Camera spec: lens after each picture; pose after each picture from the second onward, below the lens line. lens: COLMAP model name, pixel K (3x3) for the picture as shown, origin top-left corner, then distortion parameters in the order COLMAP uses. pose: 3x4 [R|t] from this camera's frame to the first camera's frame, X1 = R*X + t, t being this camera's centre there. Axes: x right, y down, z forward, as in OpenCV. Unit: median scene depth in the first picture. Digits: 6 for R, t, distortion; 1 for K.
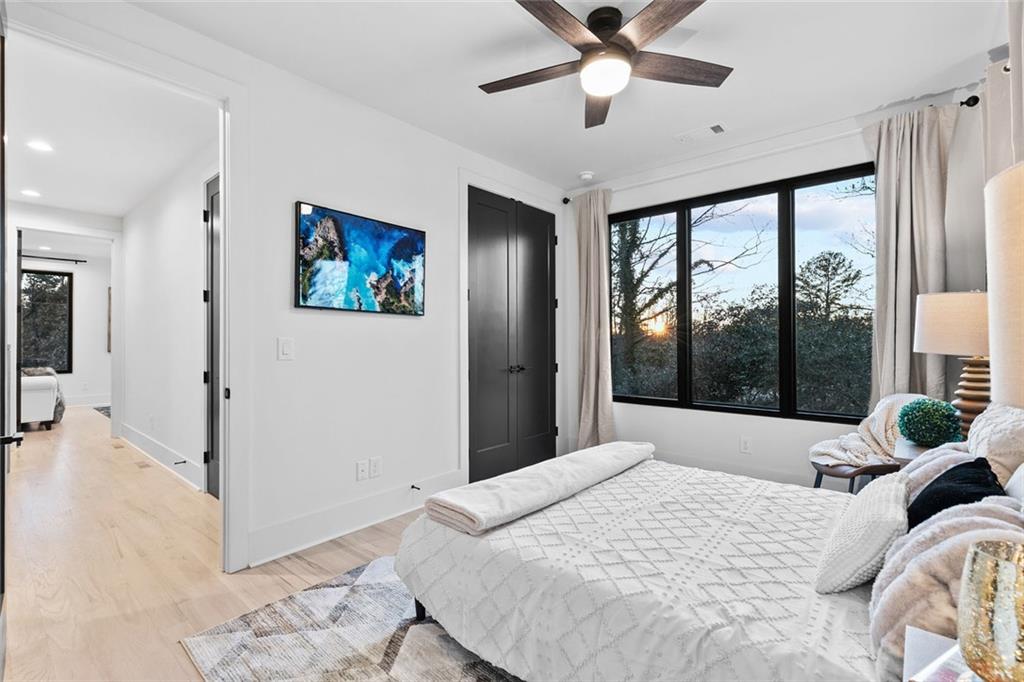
lens RADIAL K [[461.9, 0, 504.1], [0, 461.9, 334.2], [0, 0, 1]] dist [0.002976, -0.000075]
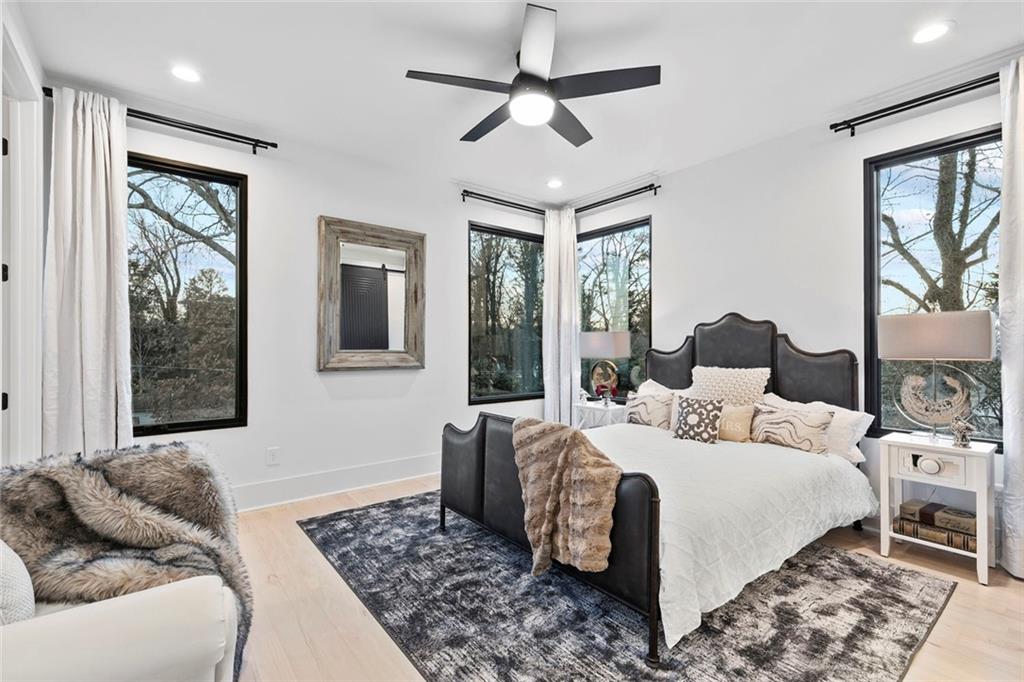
lens RADIAL K [[461.9, 0, 512.3], [0, 461.9, 347.0], [0, 0, 1]] dist [0.002976, -0.000075]
pose [[0.983193, -0.001572, -0.182561, -0.815559], [0.002798, 0.999975, 0.006463, 0.017338], [0.182546, -0.006865, 0.983173, 0.835267]]
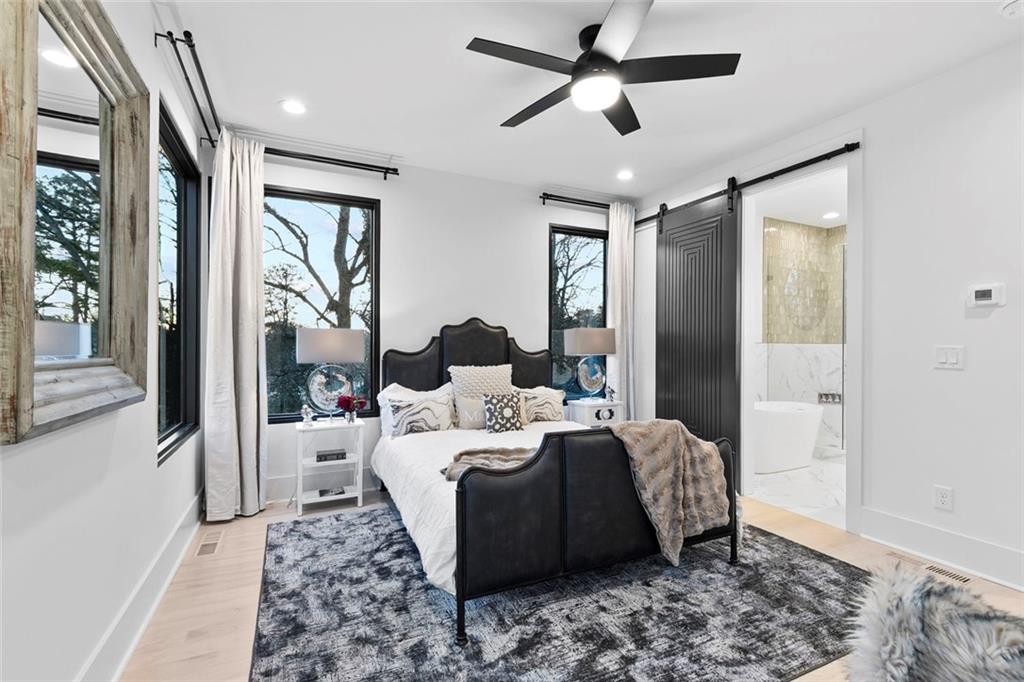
lens RADIAL K [[461.9, 0, 515.8], [0, 461.9, 347.7], [0, 0, 1]] dist [0.002976, -0.000075]
pose [[0.388625, -0.004552, 0.921385, -1.508634], [-0.007031, 0.999944, 0.007905, 0.015452], [-0.921369, -0.009550, 0.388571, 1.343458]]
